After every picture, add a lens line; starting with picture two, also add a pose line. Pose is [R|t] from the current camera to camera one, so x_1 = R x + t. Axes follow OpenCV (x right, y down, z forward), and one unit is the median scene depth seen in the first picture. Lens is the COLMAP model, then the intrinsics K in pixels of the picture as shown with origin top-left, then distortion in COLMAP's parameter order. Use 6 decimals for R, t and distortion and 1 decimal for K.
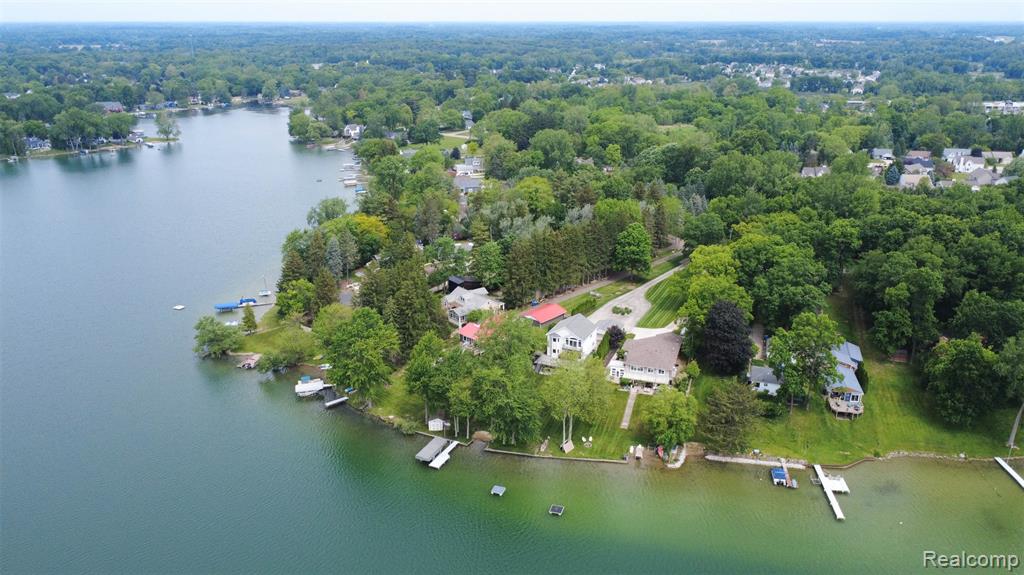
lens RADIAL K [[789.8, 0, 512.0], [0, 789.8, 287.5], [0, 0, 1]] dist [0.002023, -0.002462]
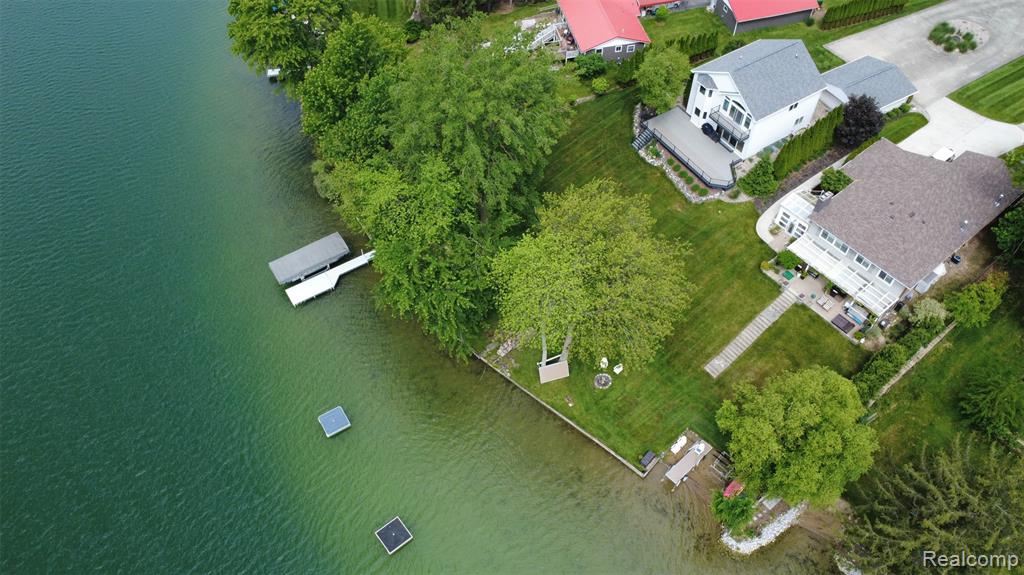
lens RADIAL K [[763.6, 0, 512.0], [0, 763.6, 287.5], [0, 0, 1]] dist [0.001611, -0.000663]
pose [[0.846267, 0.421839, -0.325397, 0.151071], [-0.172902, 0.795185, 0.581193, -0.075602], [0.503921, -0.435583, 0.745876, 0.594512]]
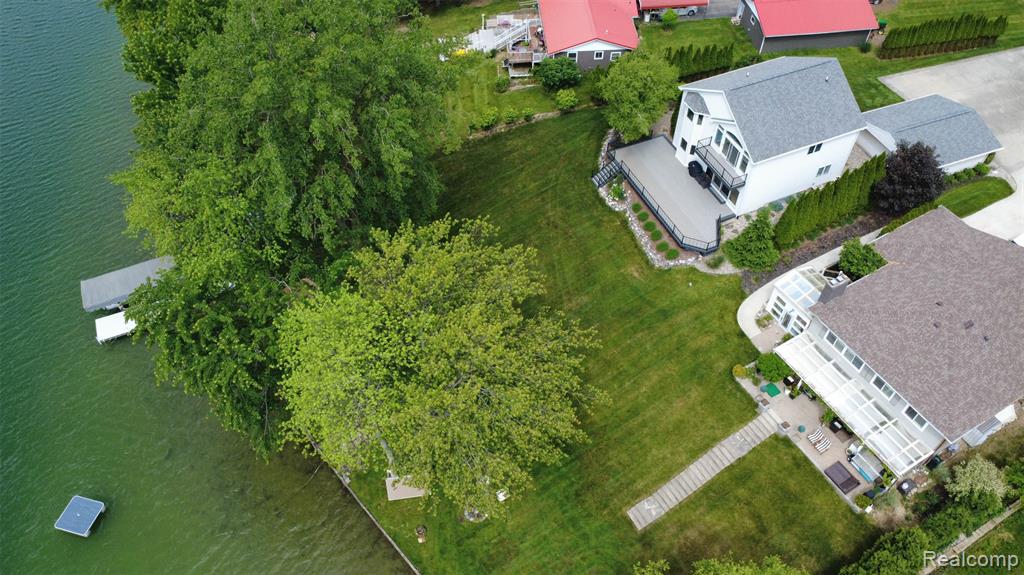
lens RADIAL K [[763.6, 0, 512.0], [0, 763.6, 287.5], [0, 0, 1]] dist [0.001611, -0.000663]
pose [[0.758435, 0.502121, -0.415514, 0.164817], [-0.219035, 0.796827, 0.563108, -0.035754], [0.613841, -0.336069, 0.714323, 0.727212]]
